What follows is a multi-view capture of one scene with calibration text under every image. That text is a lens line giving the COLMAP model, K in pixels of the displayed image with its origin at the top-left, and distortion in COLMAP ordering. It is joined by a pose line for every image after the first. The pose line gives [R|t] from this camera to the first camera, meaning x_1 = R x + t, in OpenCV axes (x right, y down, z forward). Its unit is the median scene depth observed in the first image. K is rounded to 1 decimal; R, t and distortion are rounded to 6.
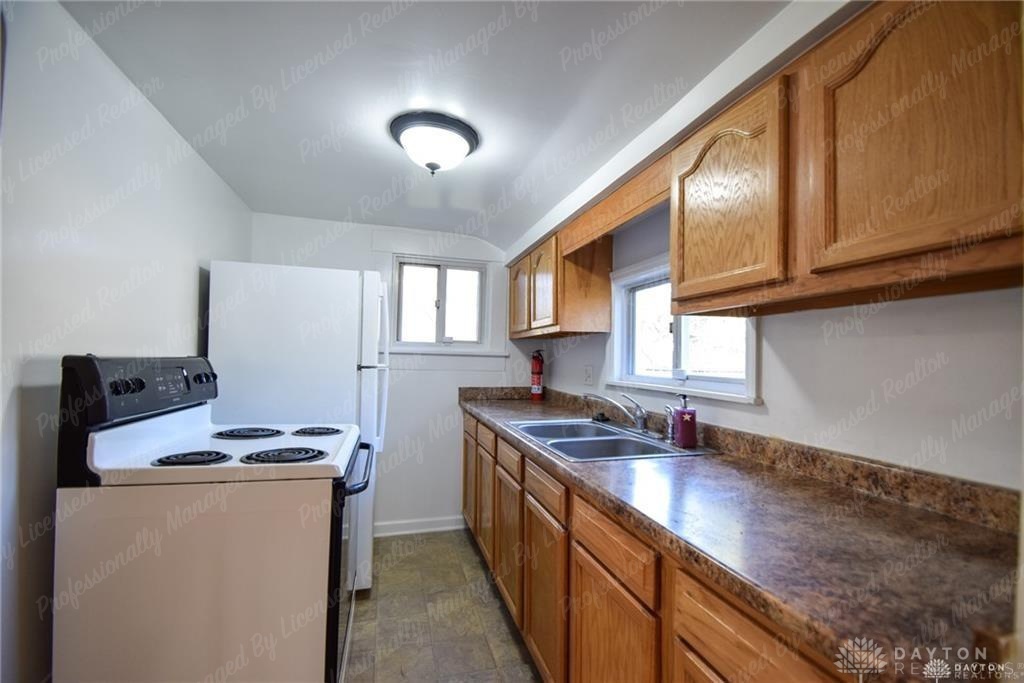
lens RADIAL K [[450.0, 0, 511.0], [0, 450.0, 352.9], [0, 0, 1]] dist [-0.001601, -0.000178]
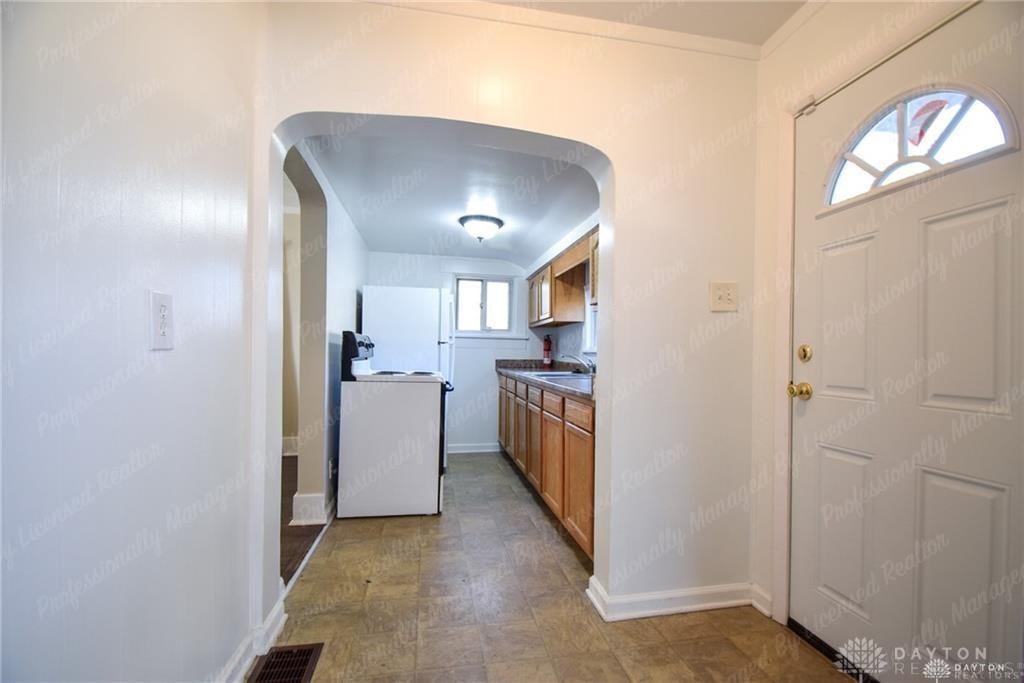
lens RADIAL K [[450.0, 0, 511.0], [0, 450.0, 352.9], [0, 0, 1]] dist [-0.001601, -0.000178]
pose [[0.996046, -0.007271, -0.088539, 0.080986], [0.008154, 0.999921, 0.009614, 0.044628], [0.088462, -0.010298, 0.996026, -0.588988]]
